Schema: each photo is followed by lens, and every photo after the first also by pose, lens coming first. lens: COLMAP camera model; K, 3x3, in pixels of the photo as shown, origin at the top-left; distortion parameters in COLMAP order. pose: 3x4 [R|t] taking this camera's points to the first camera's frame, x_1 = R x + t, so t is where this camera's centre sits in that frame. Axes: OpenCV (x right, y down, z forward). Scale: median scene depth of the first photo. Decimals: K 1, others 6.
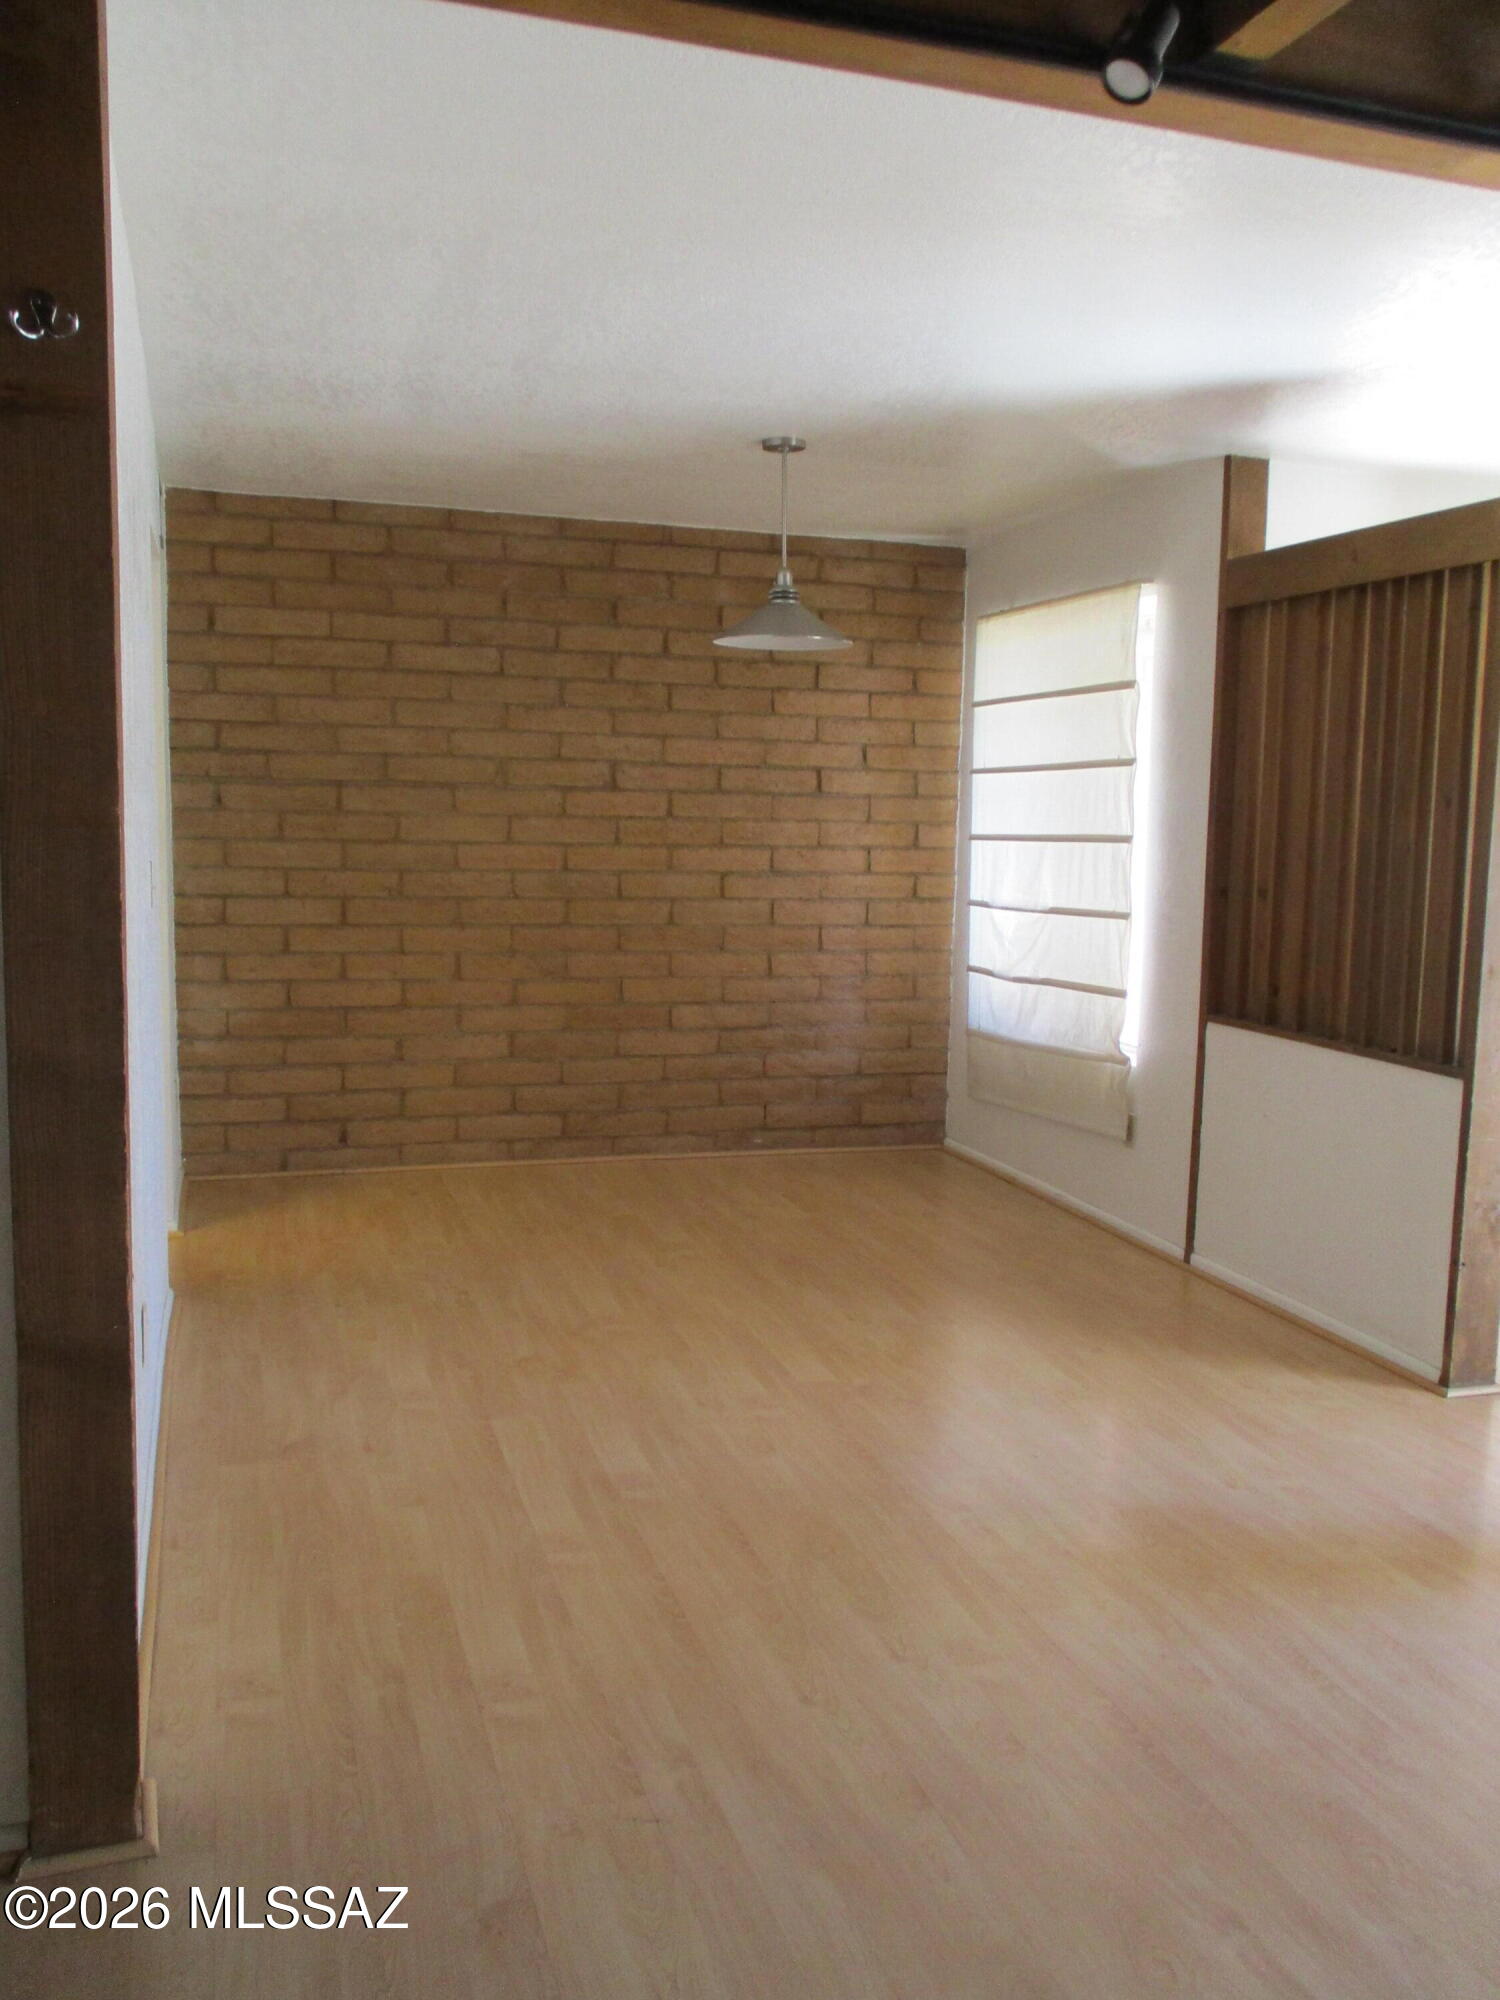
lens RADIAL K [[1664.8, 0, 790.5], [0, 1664.8, 1004.6], [0, 0, 1]] dist [-0.017744, 0.002615]
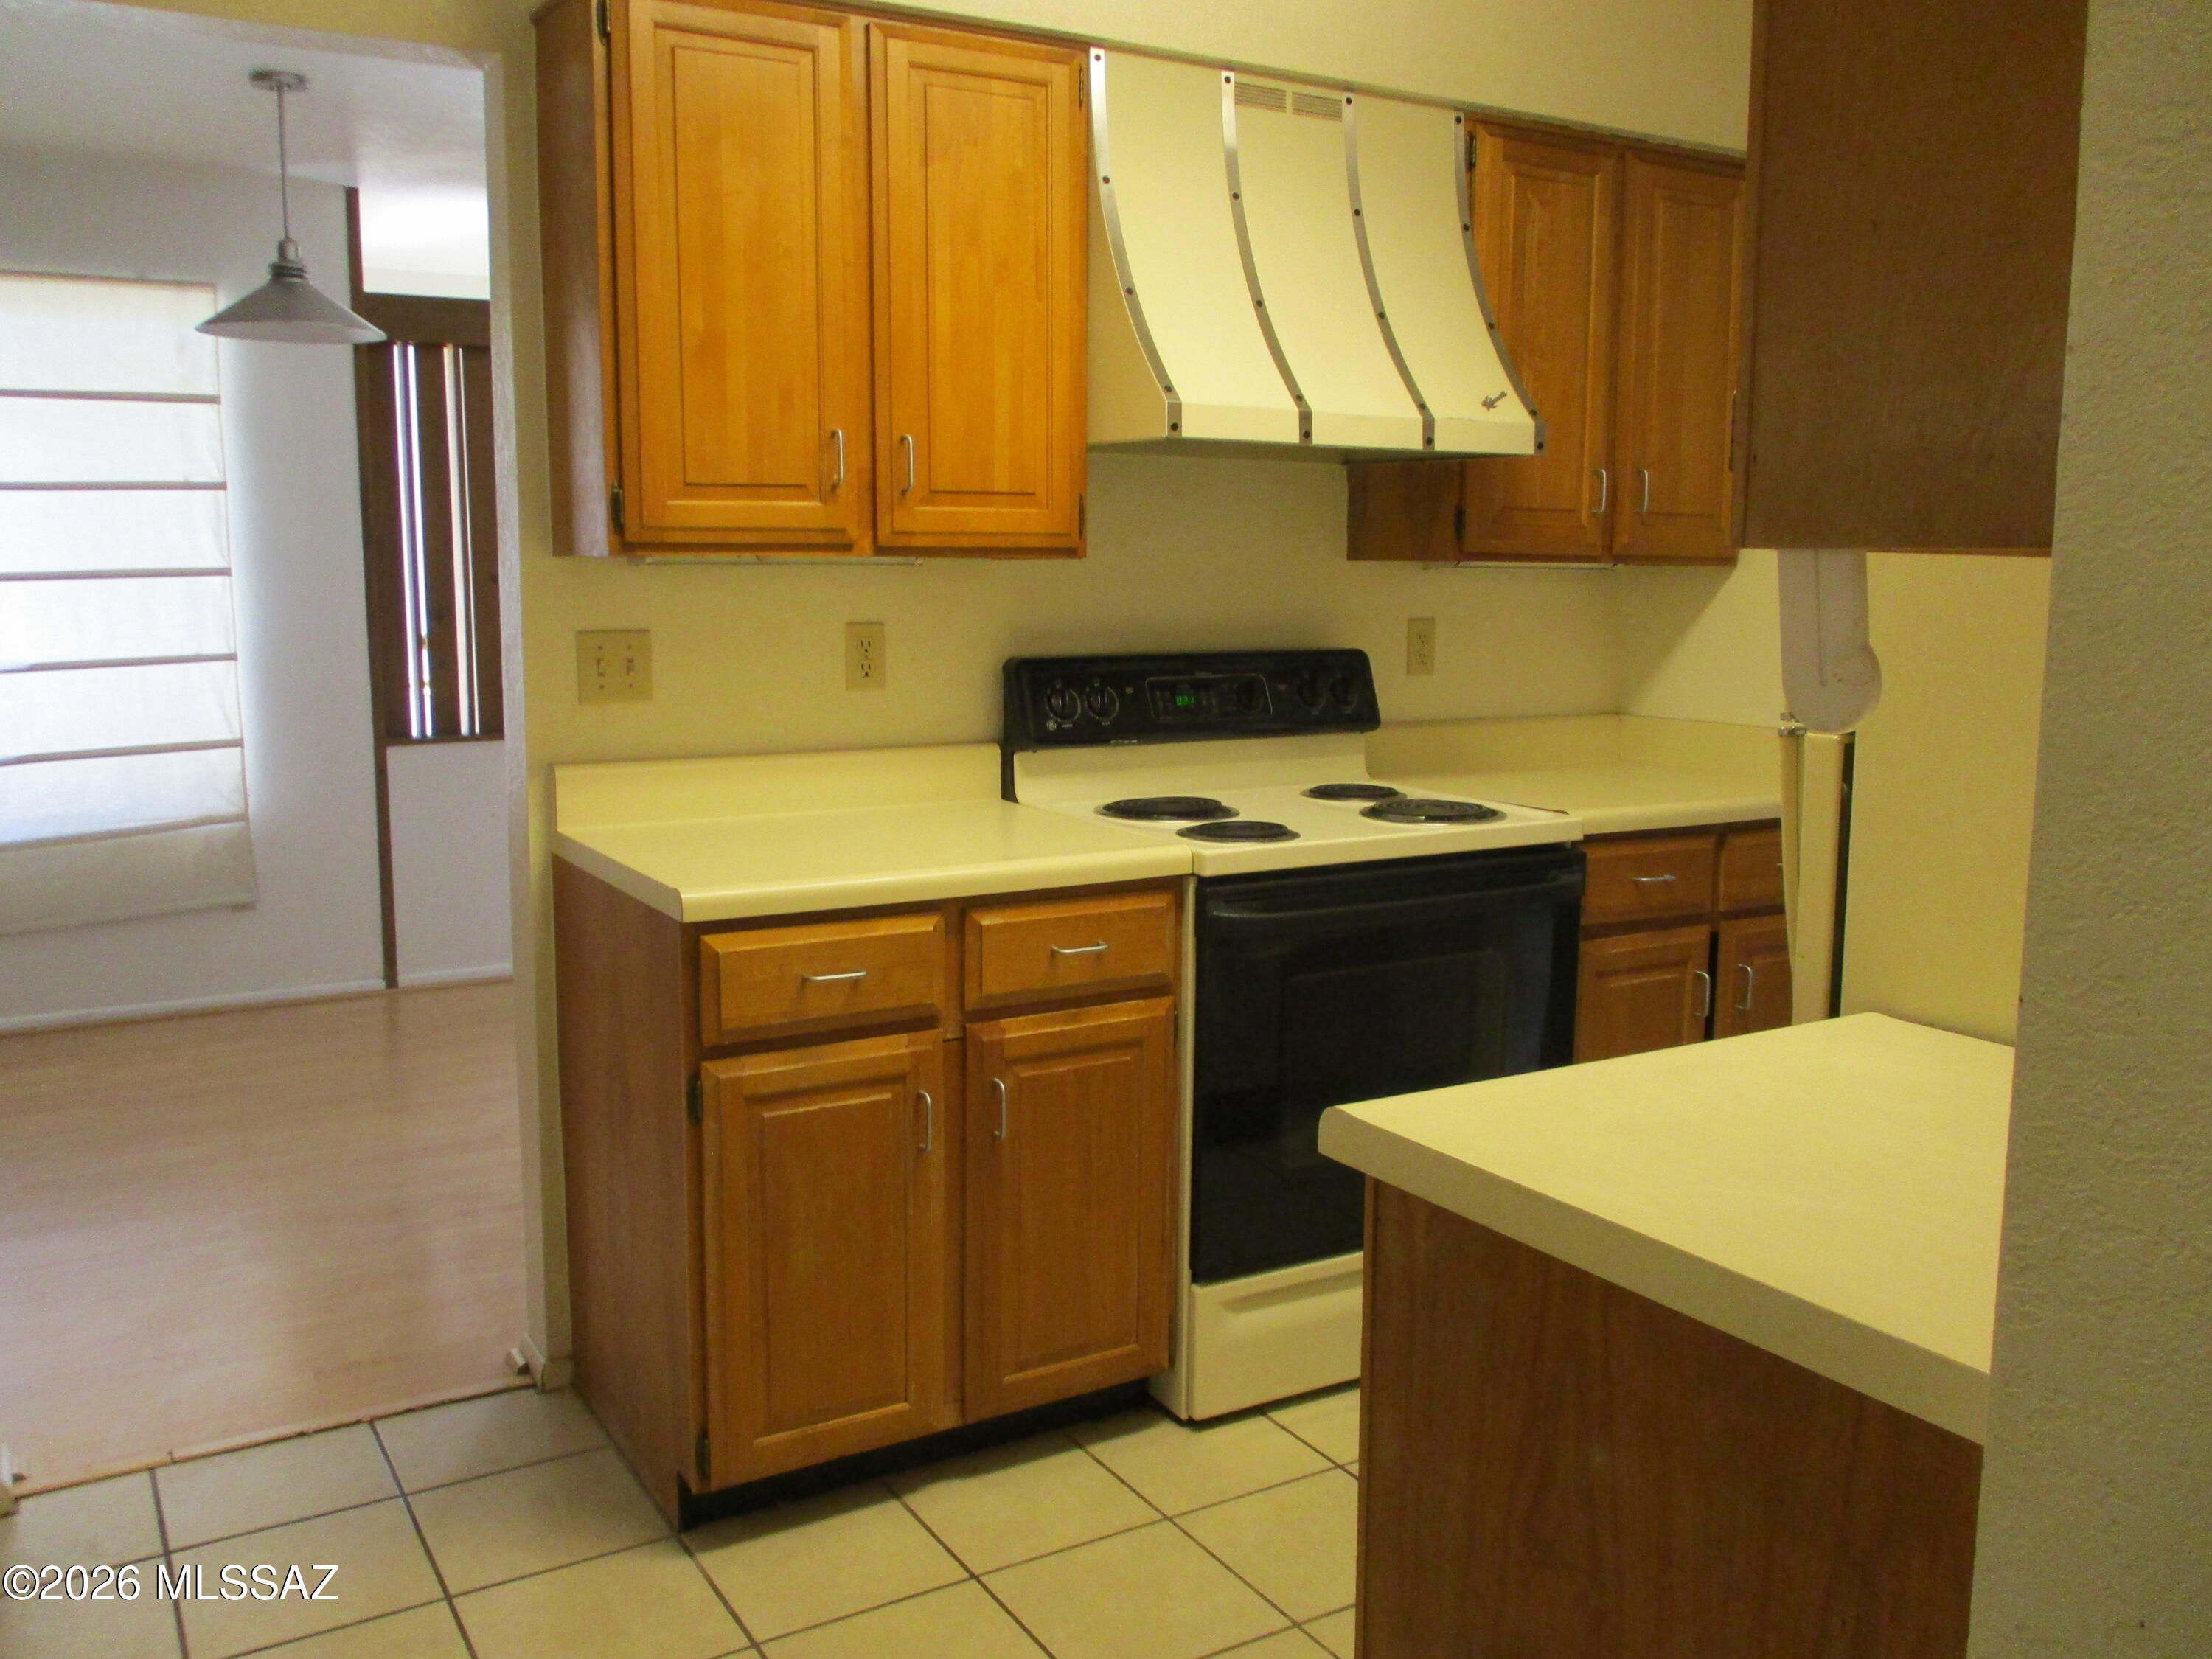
lens RADIAL K [[1841.2, 0, 1106.0], [0, 1841.2, 829.5], [0, 0, 1]] dist [-0.017744, 0.002615]
pose [[-0.208699, -0.168148, 0.963416, -0.777480], [0.107422, 0.975206, 0.193476, -0.091952], [-0.972062, 0.143870, -0.185462, 0.655997]]
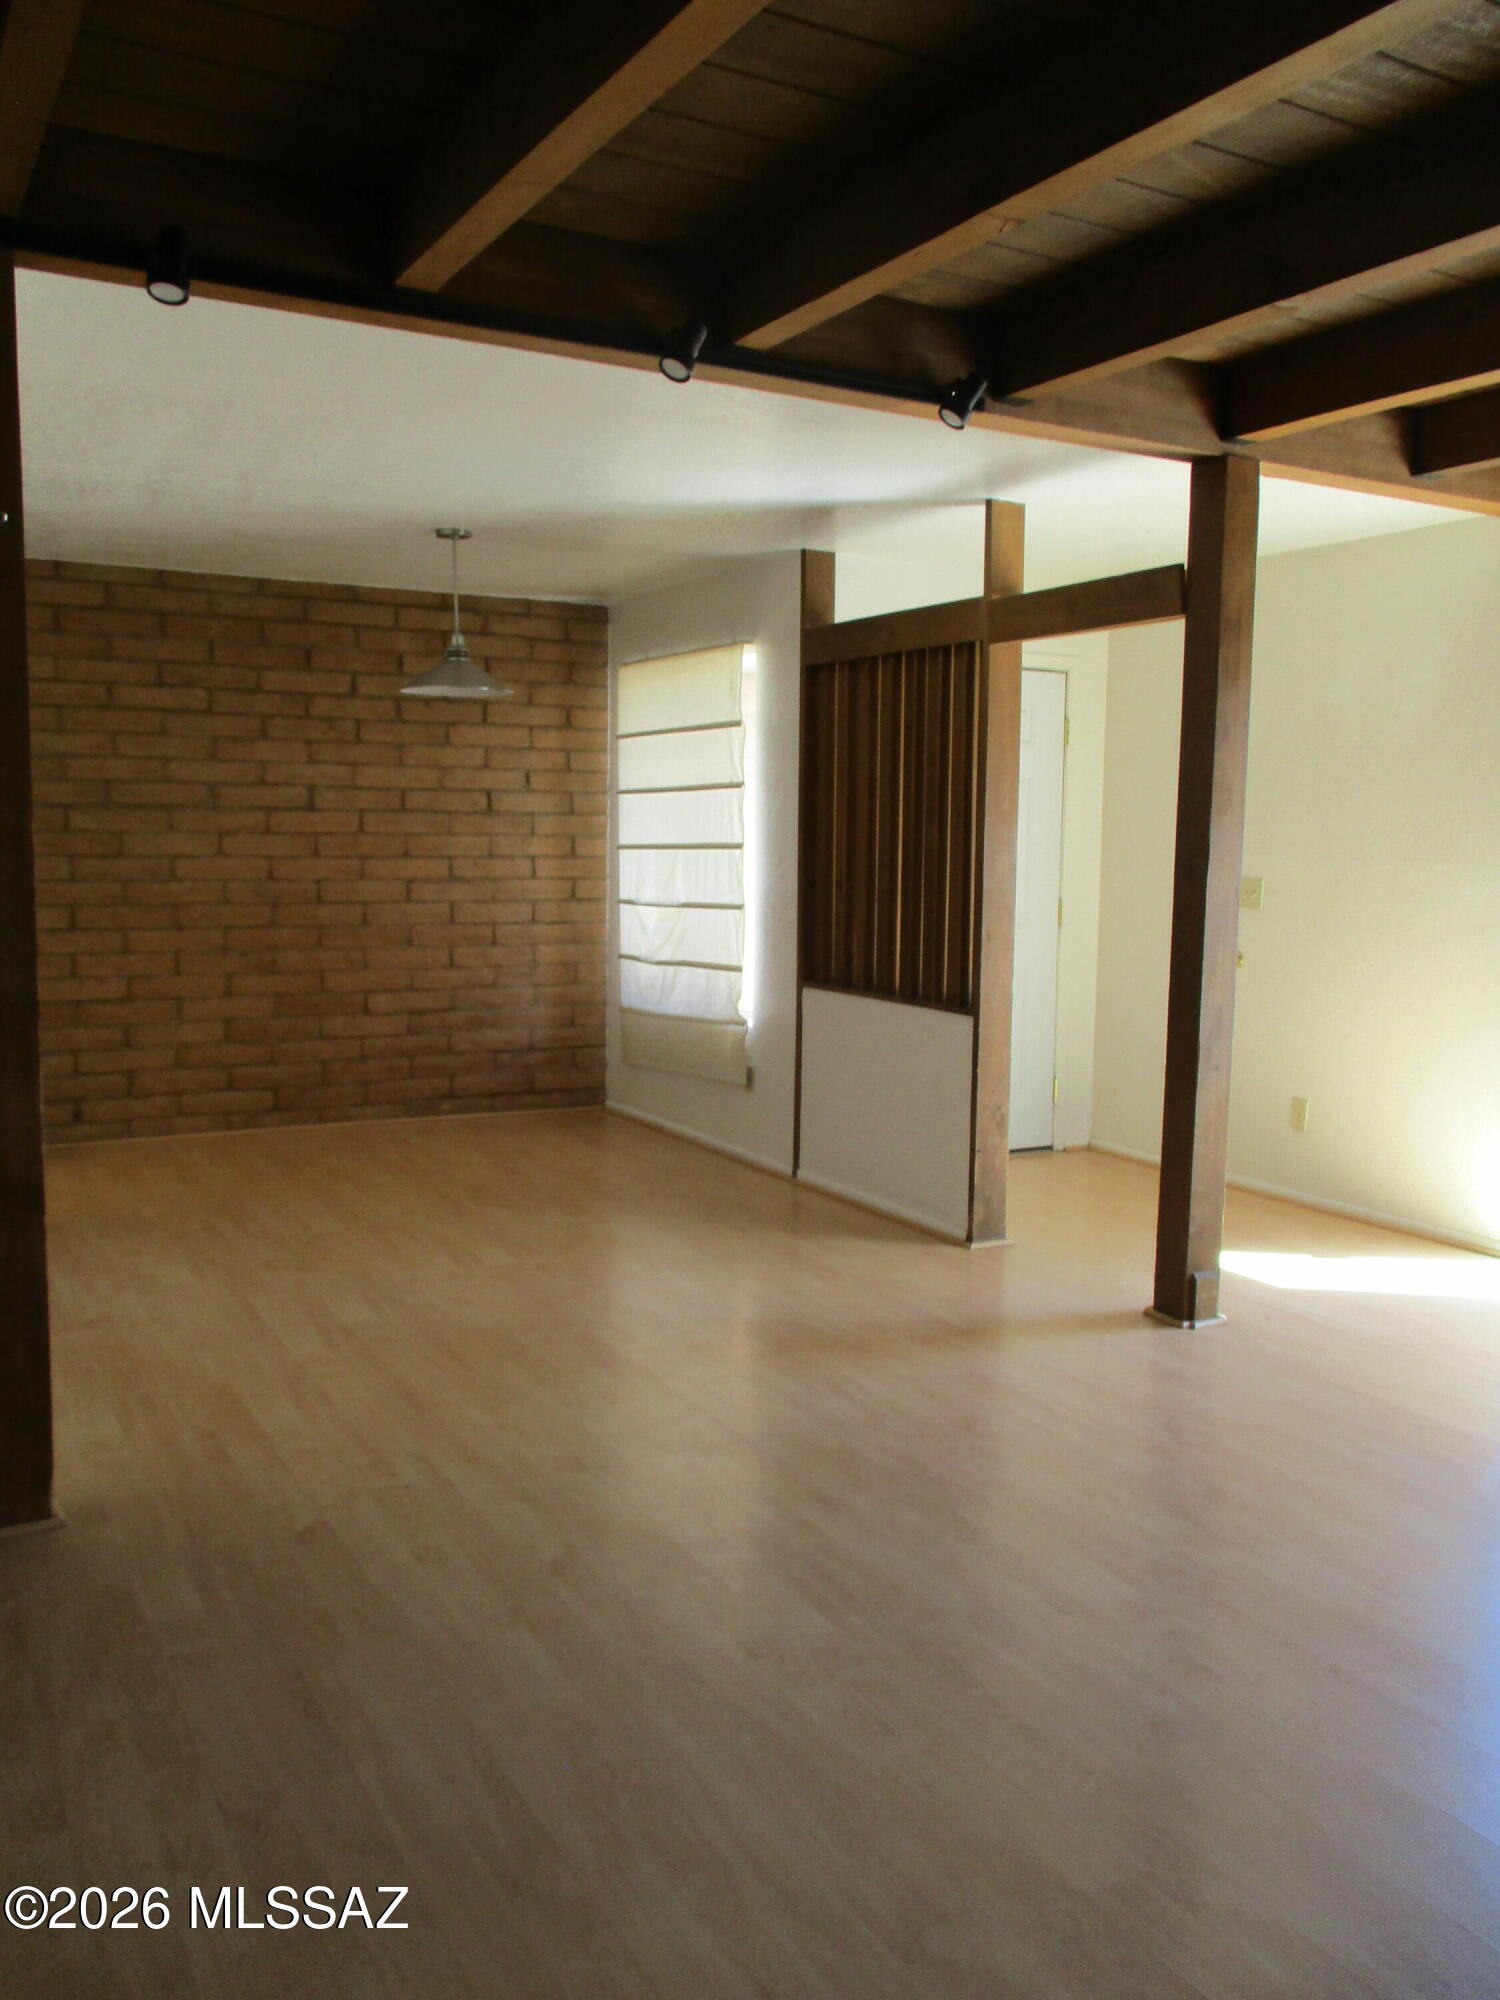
lens RADIAL K [[1664.8, 0, 790.5], [0, 1664.8, 1004.6], [0, 0, 1]] dist [-0.017744, 0.002615]
pose [[0.980660, -0.029090, 0.193545, -0.006304], [0.030924, 0.999501, -0.006461, 0.026269], [-0.193260, 0.012321, 0.981070, -0.213596]]
